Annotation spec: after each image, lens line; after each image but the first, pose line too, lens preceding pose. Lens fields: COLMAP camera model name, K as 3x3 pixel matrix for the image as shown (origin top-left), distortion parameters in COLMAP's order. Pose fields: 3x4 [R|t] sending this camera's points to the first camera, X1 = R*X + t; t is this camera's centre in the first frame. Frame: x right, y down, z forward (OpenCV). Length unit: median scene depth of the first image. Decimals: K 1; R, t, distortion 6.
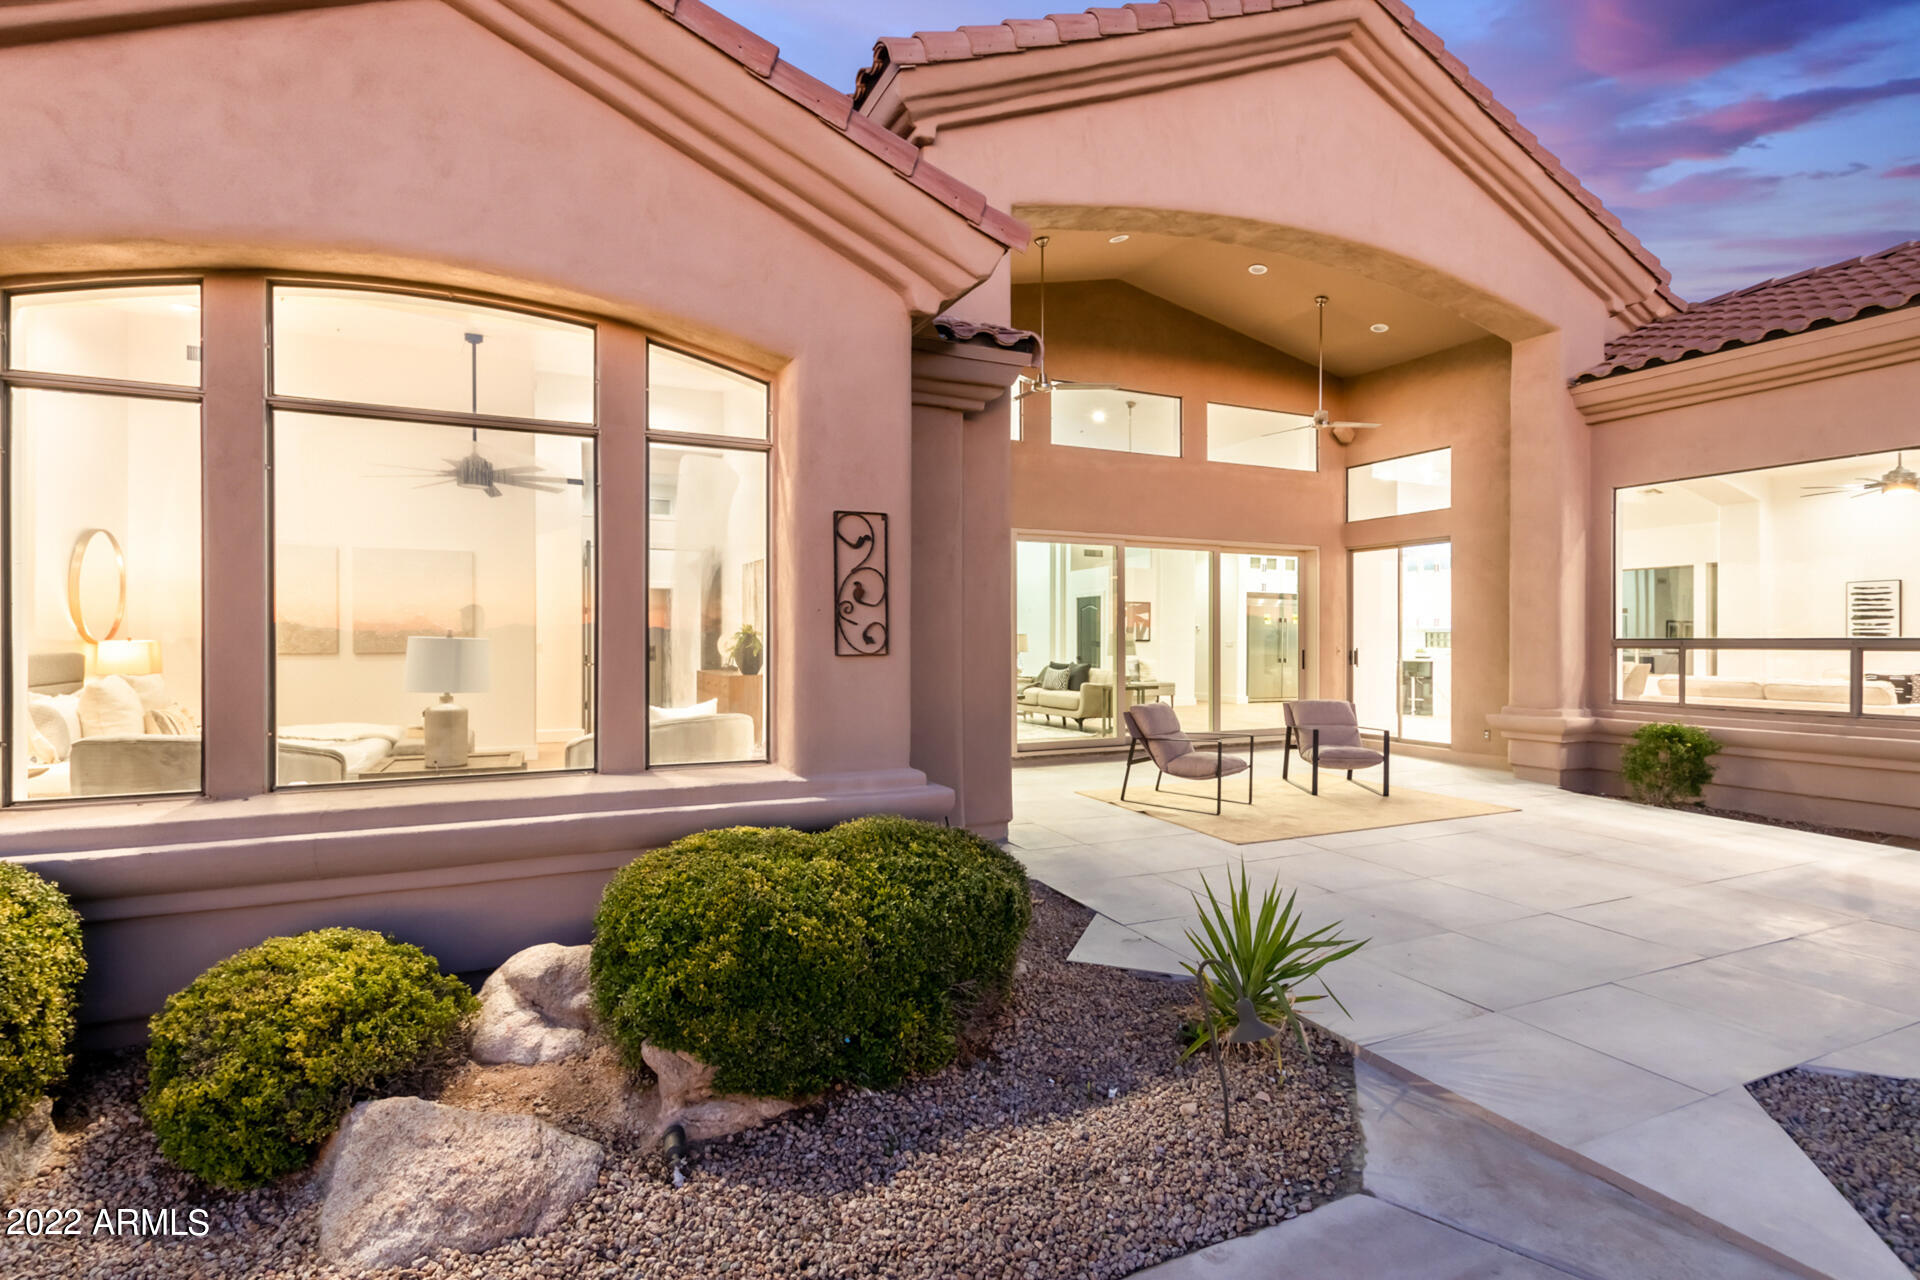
lens RADIAL K [[914.4, 0, 960.0], [0, 914.4, 640.0], [0, 0, 1]] dist [0.003454, 0.000557]
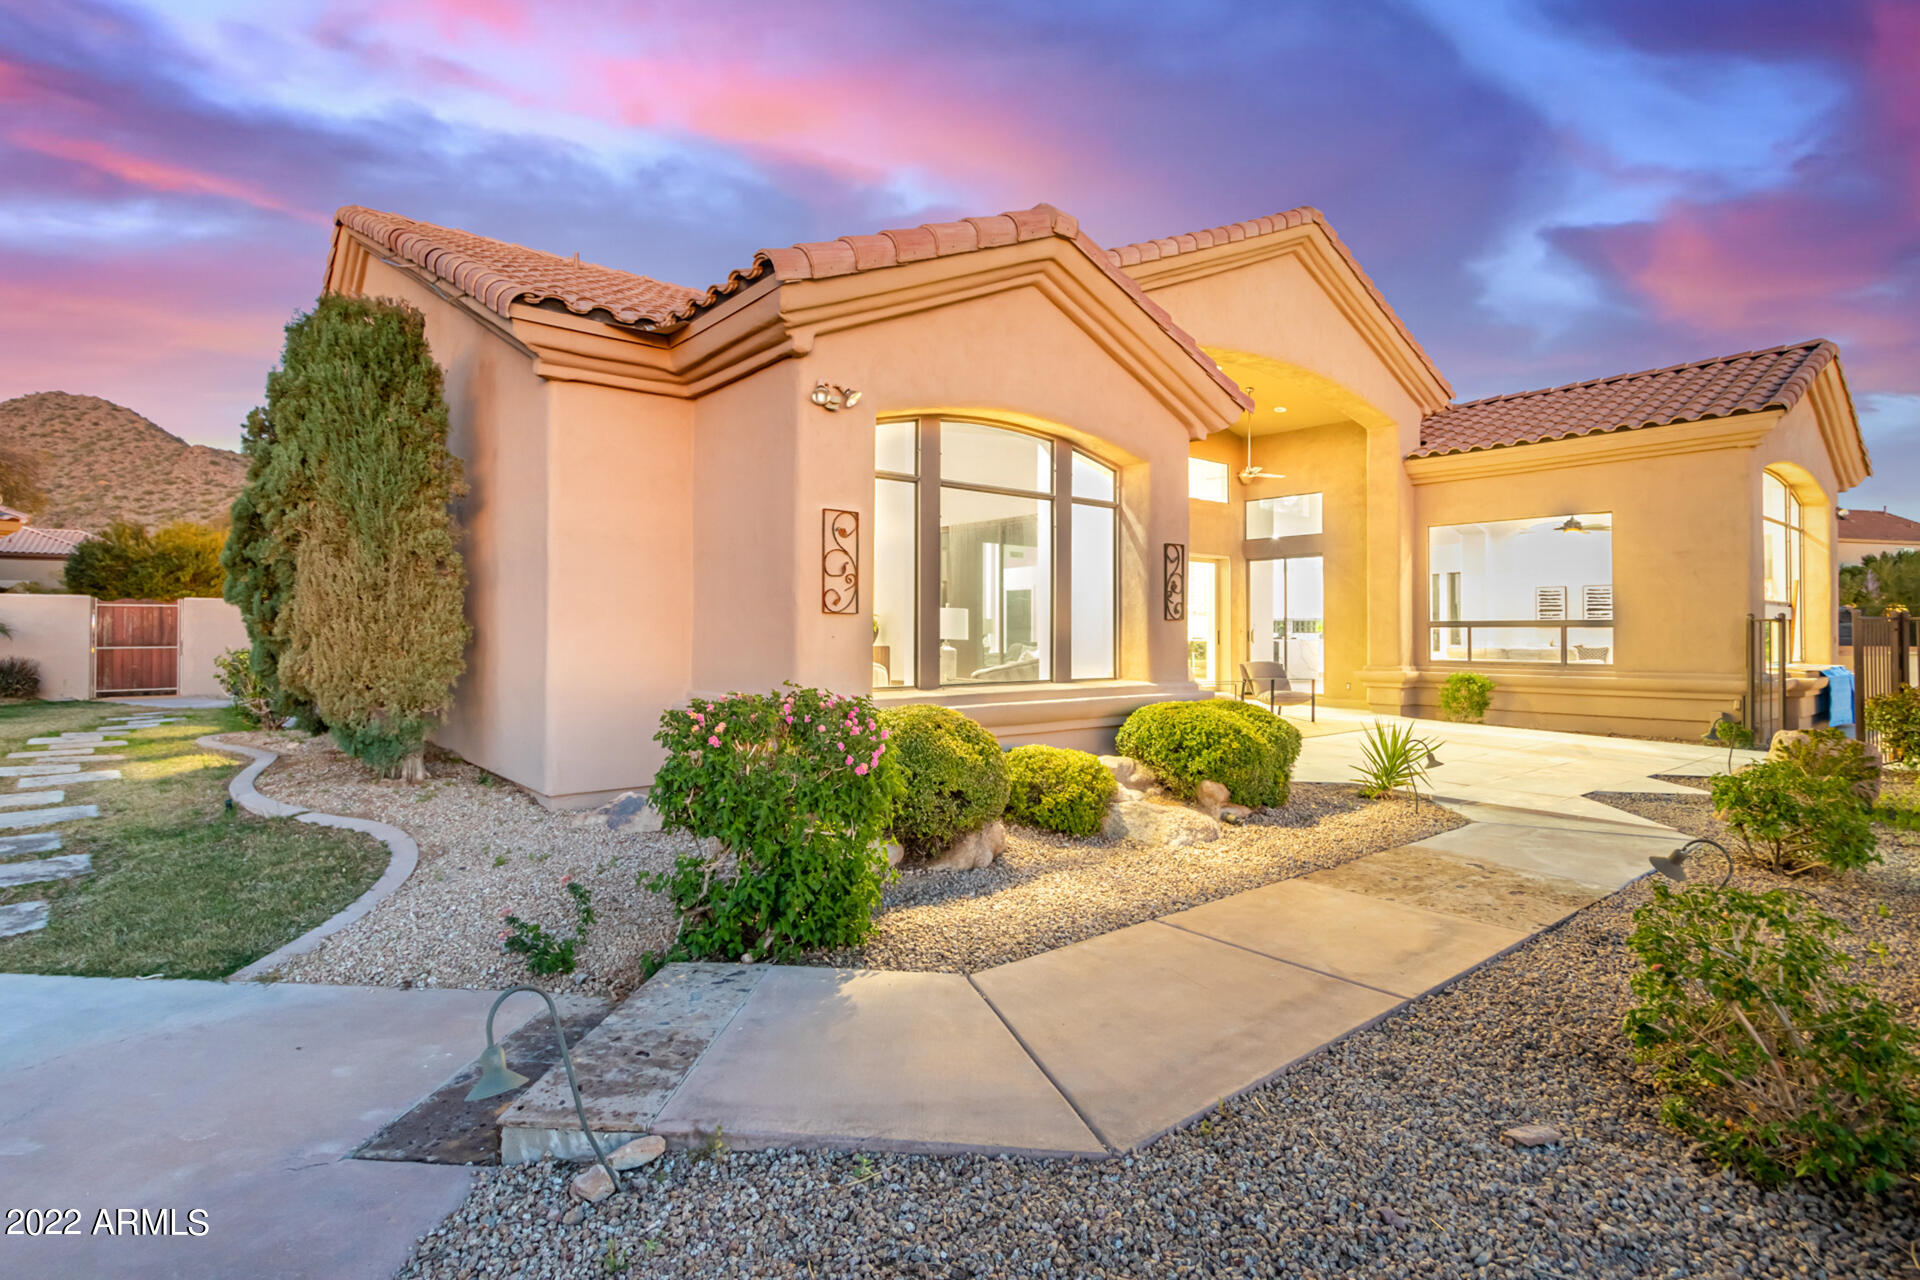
lens RADIAL K [[926.6, 0, 961.7], [0, 926.6, 603.0], [0, 0, 1]] dist [0.001597, 0.000467]
pose [[0.965951, 0.010634, 0.258508, -0.478363], [-0.002264, 0.999464, -0.032655, 0.020895], [-0.258717, 0.030958, 0.965457, -0.335810]]
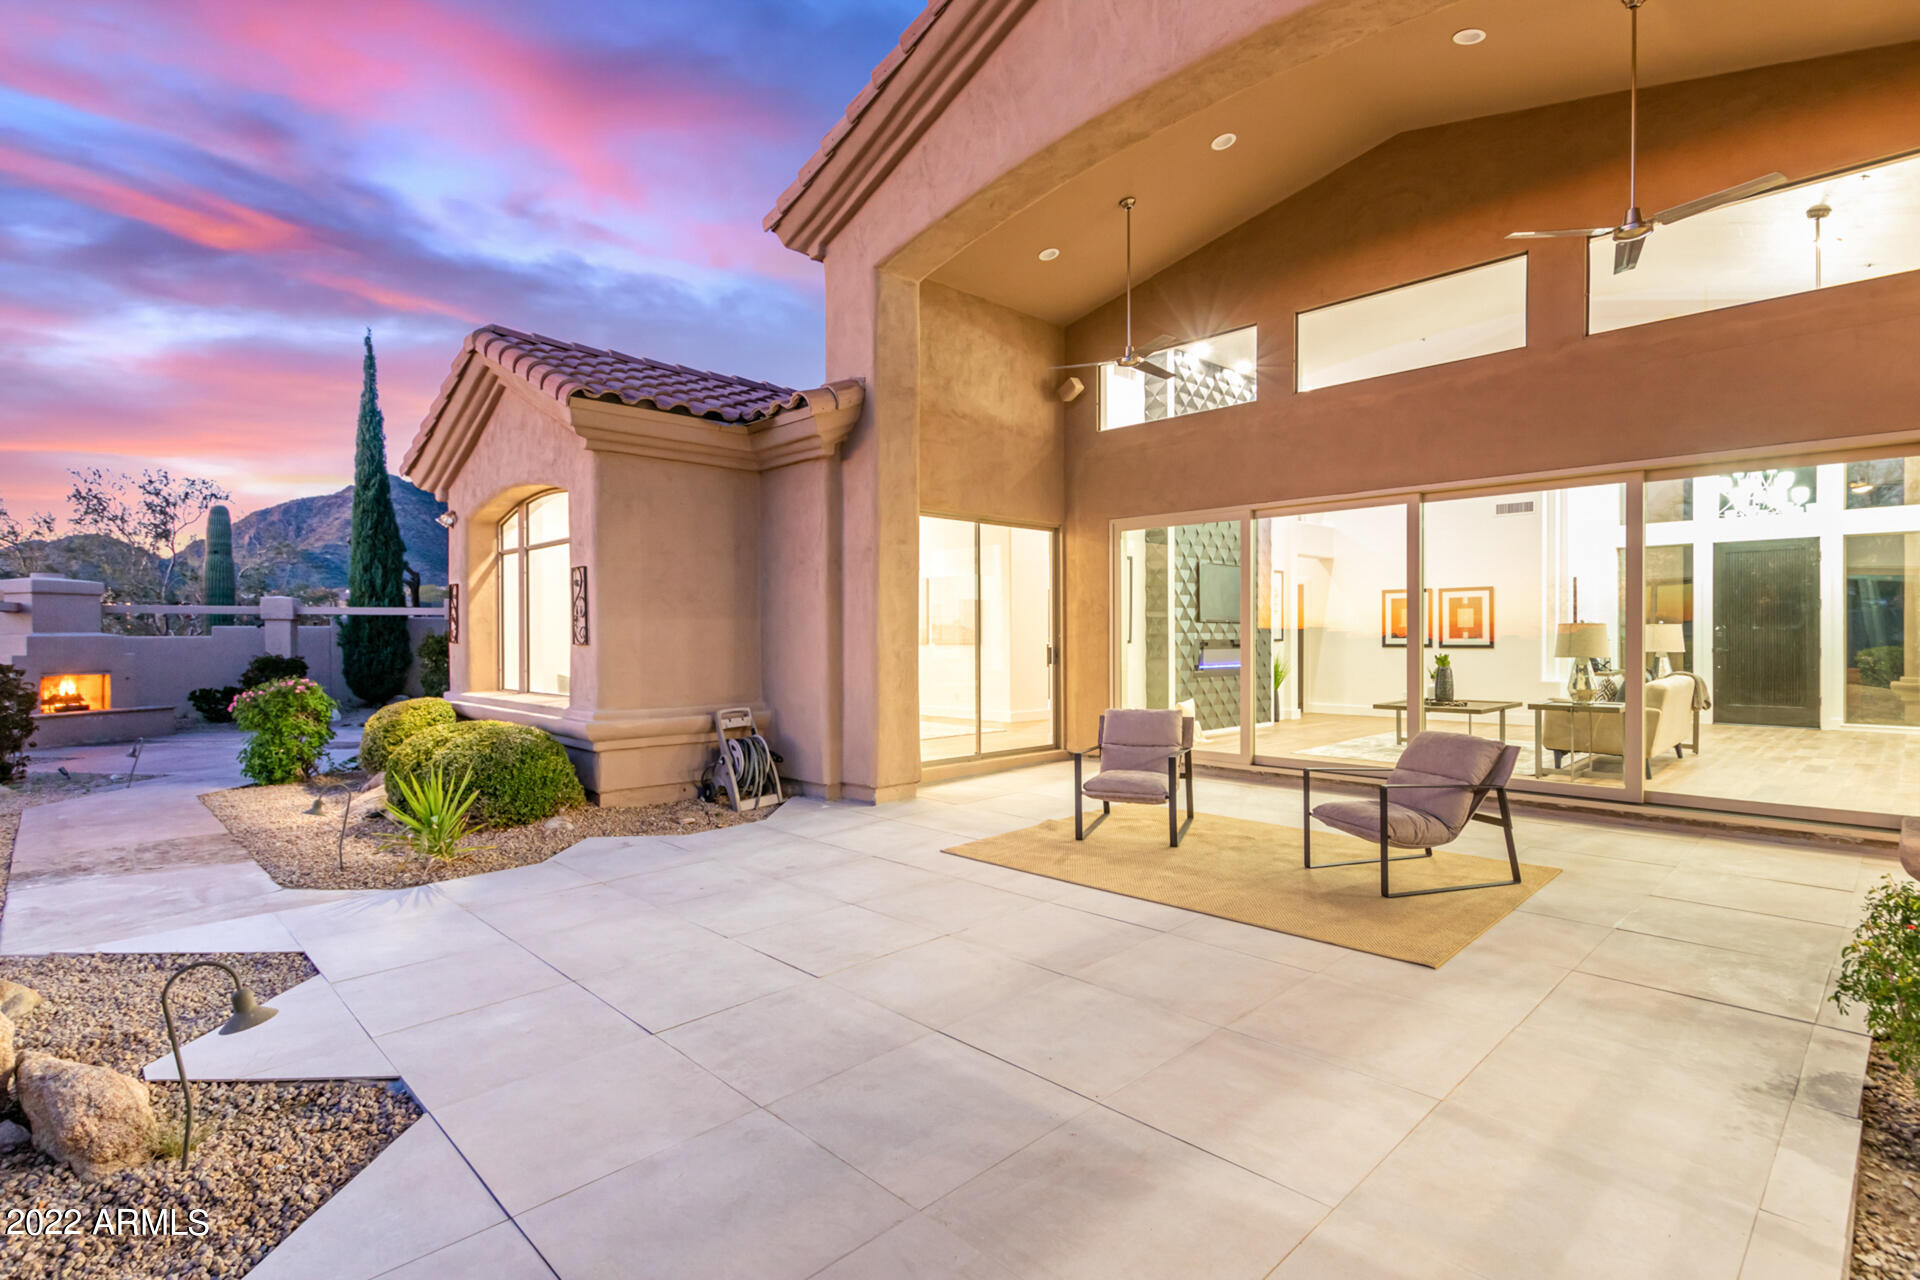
lens RADIAL K [[914.4, 0, 960.0], [0, 914.4, 640.0], [0, 0, 1]] dist [0.003454, 0.000557]
pose [[0.327578, -0.000712, -0.944824, 0.899687], [-0.000382, 1.000000, -0.000886, 0.007730], [0.944824, 0.000651, 0.327577, 0.527040]]
